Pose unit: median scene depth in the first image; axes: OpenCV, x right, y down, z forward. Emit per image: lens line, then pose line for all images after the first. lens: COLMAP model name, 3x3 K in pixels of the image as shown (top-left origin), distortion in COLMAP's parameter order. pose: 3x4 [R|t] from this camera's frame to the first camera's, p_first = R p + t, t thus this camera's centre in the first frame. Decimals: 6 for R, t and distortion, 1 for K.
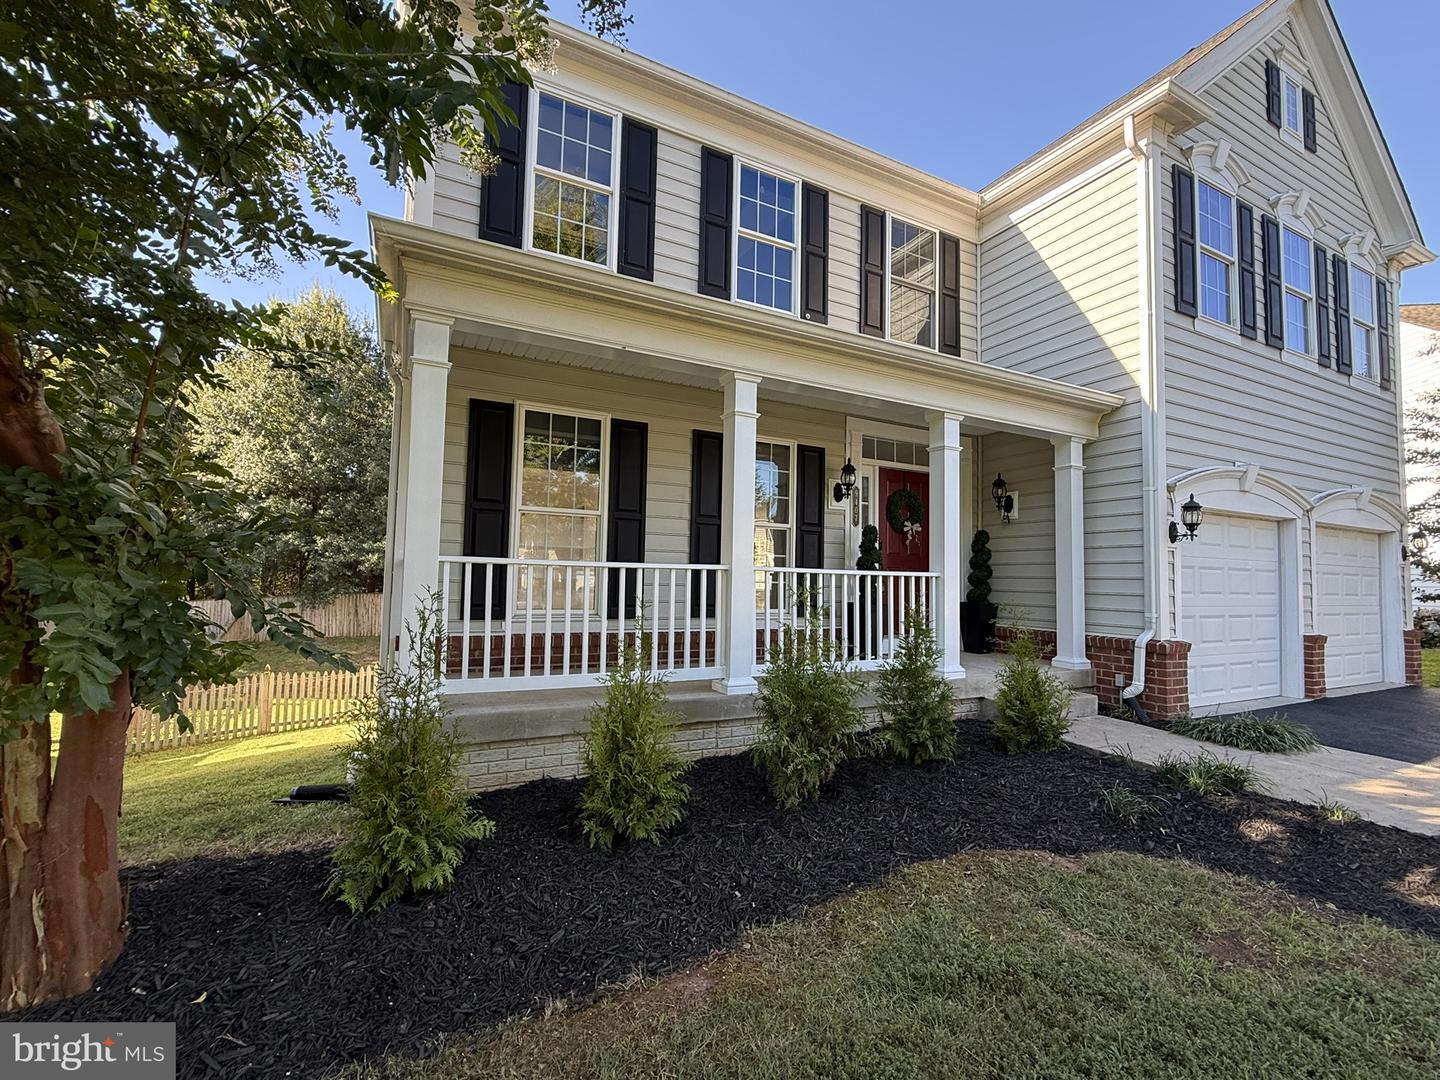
lens RADIAL K [[628.3, 0, 720.1], [0, 628.3, 539.3], [0, 0, 1]] dist [0.000036, 0.000550]
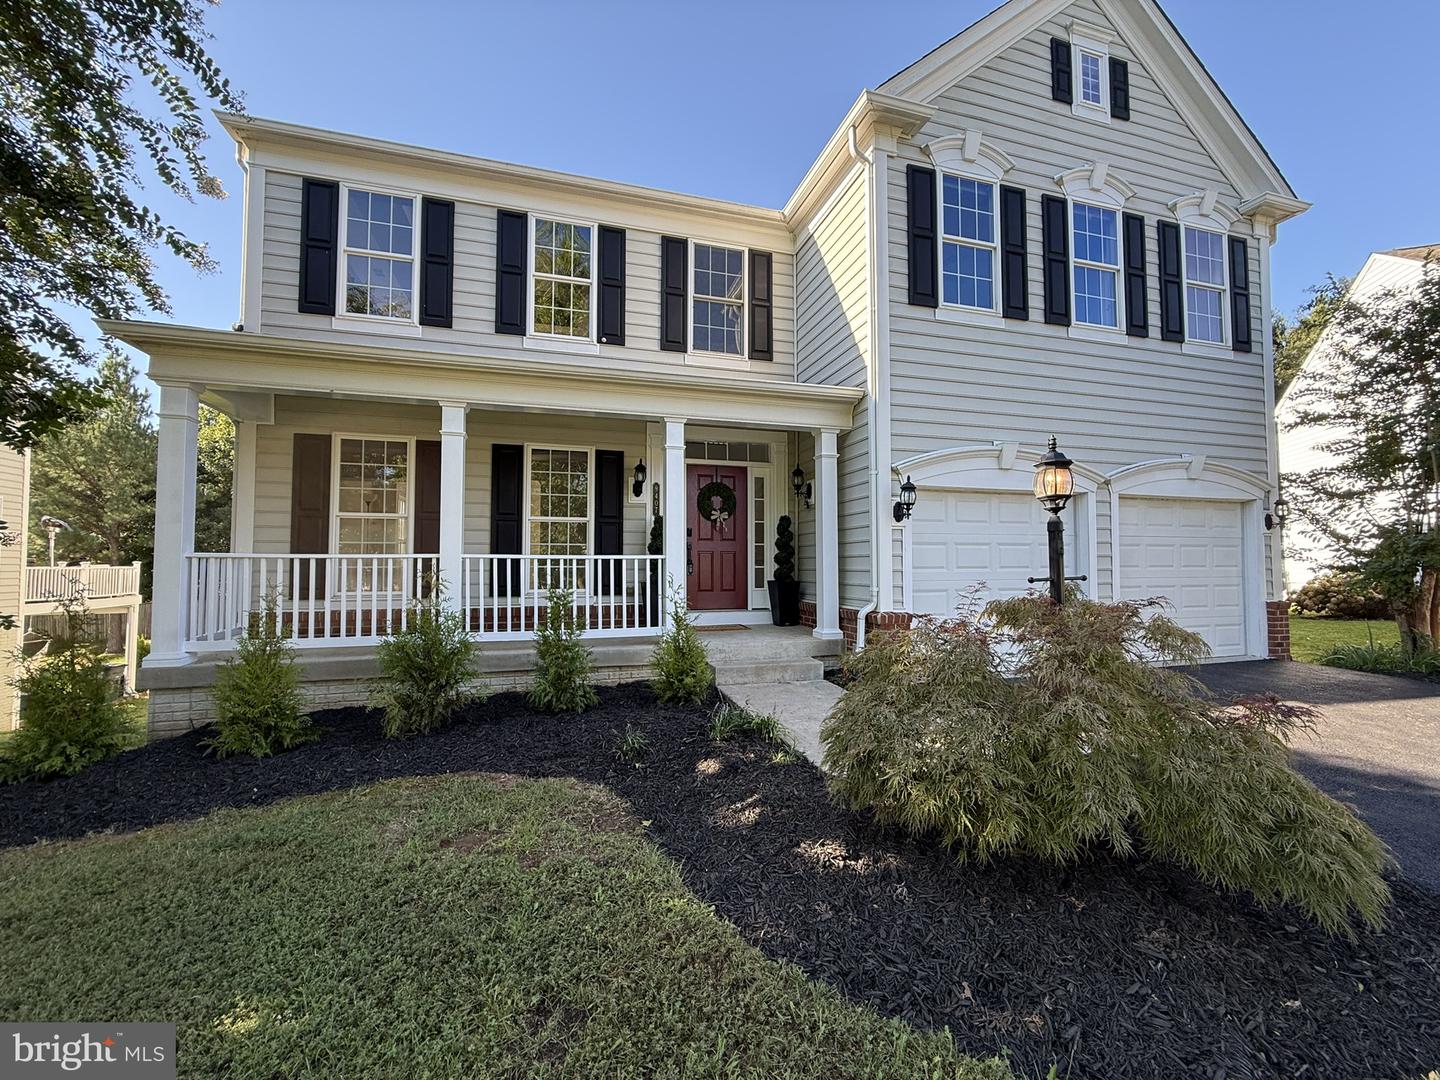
lens RADIAL K [[573.1, 0, 716.8], [0, 573.1, 539.6], [0, 0, 1]] dist [-0.001289, 0.001339]
pose [[0.981939, -0.031747, -0.186515, 0.566211], [0.034754, 0.999313, 0.012874, 0.012251], [0.185978, -0.019124, 0.982368, -0.021298]]
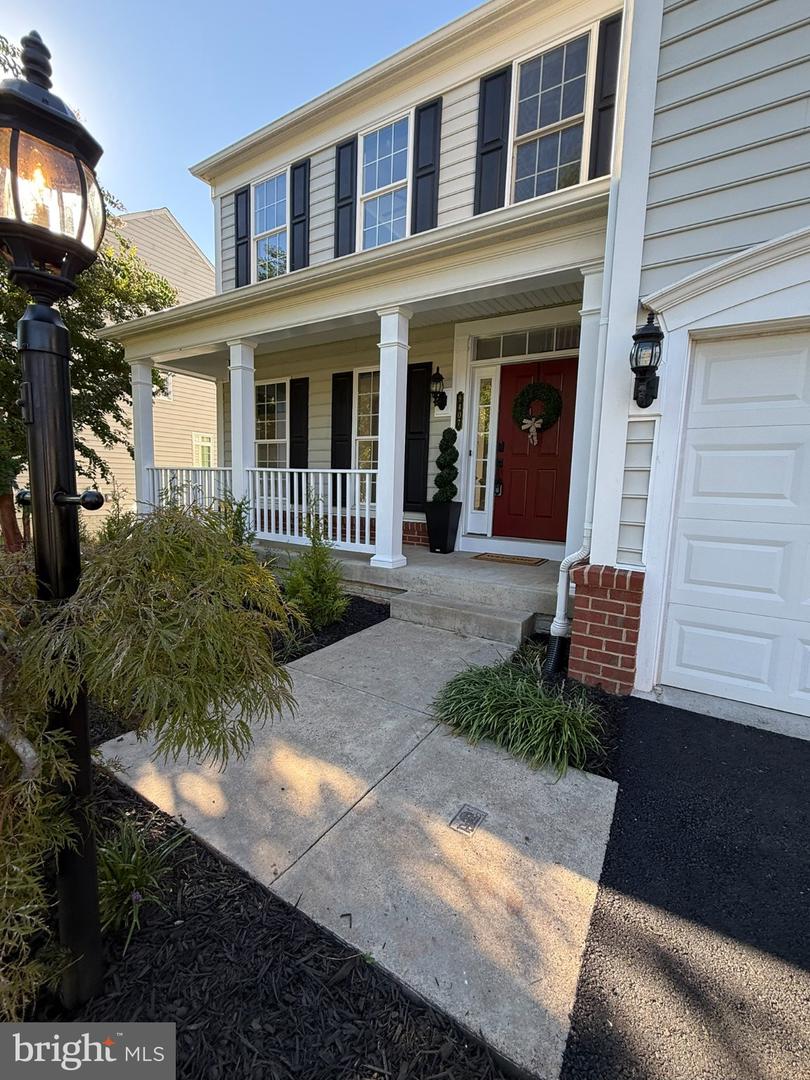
lens RADIAL K [[471.2, 0, 396.1], [0, 471.2, 539.2], [0, 0, 1]] dist [0.000036, 0.000550]
pose [[0.501909, 0.096246, -0.859549, 0.941177], [0.031669, 0.991078, 0.129465, 0.060188], [0.864341, -0.092201, 0.494383, 0.541061]]
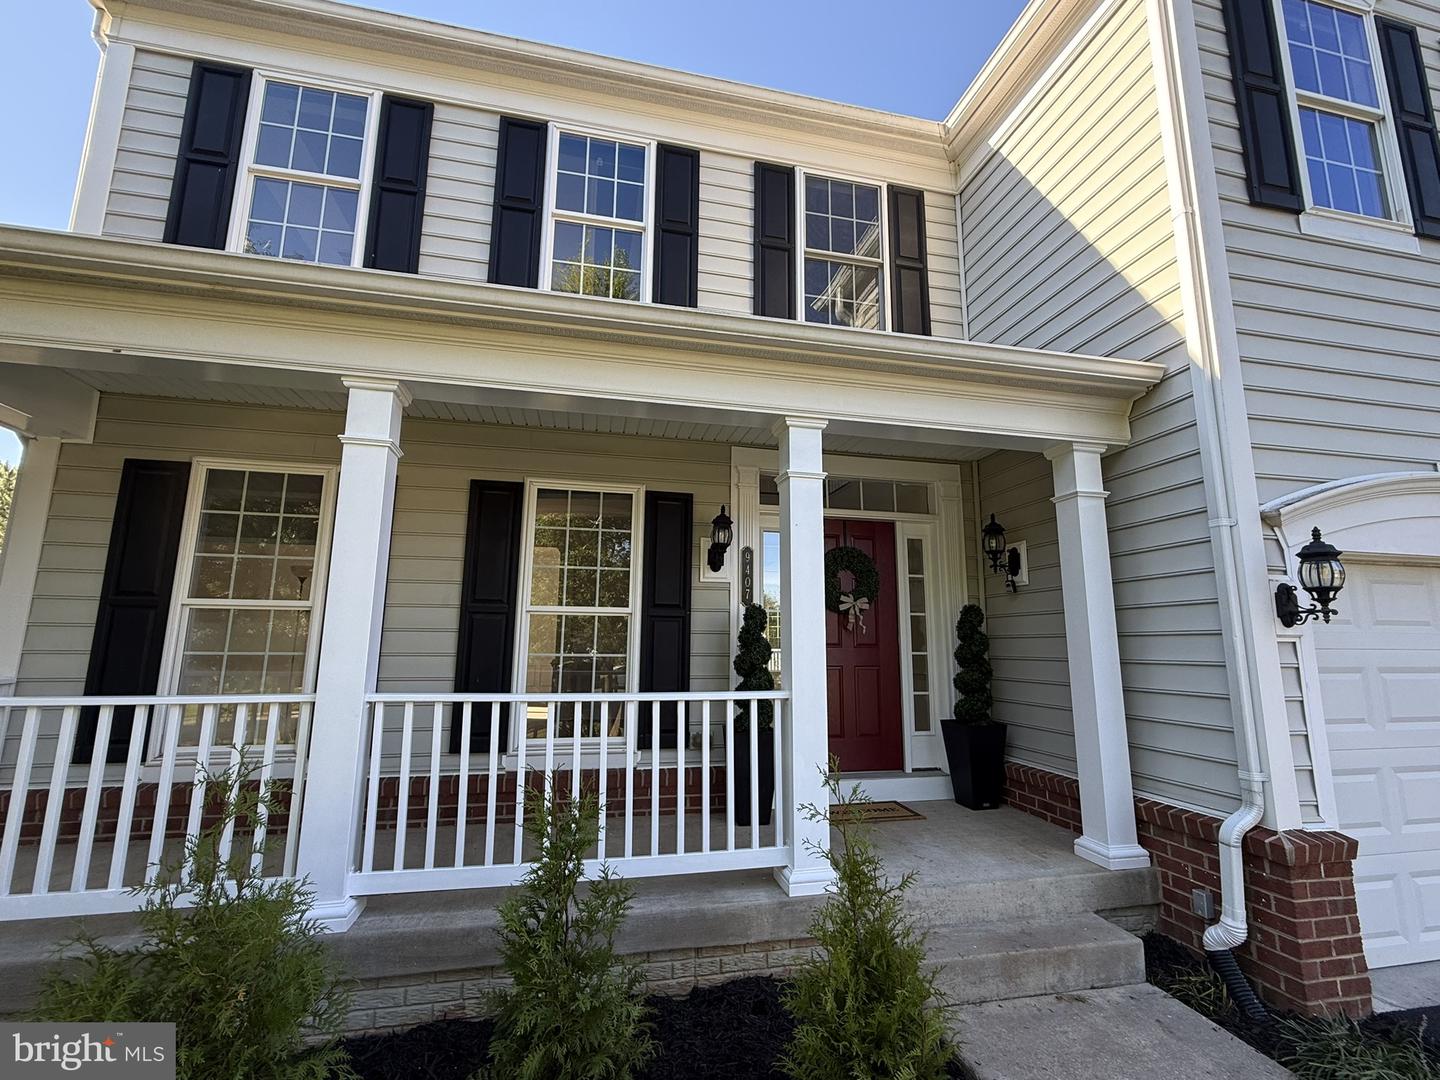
lens RADIAL K [[628.3, 0, 721.7], [0, 628.3, 540.0], [0, 0, 1]] dist [0.000036, 0.000550]
pose [[0.969014, -0.054983, -0.240808, 0.383703], [0.028650, 0.993349, -0.111519, -0.018834], [0.245338, 0.101164, 0.964145, 0.374120]]
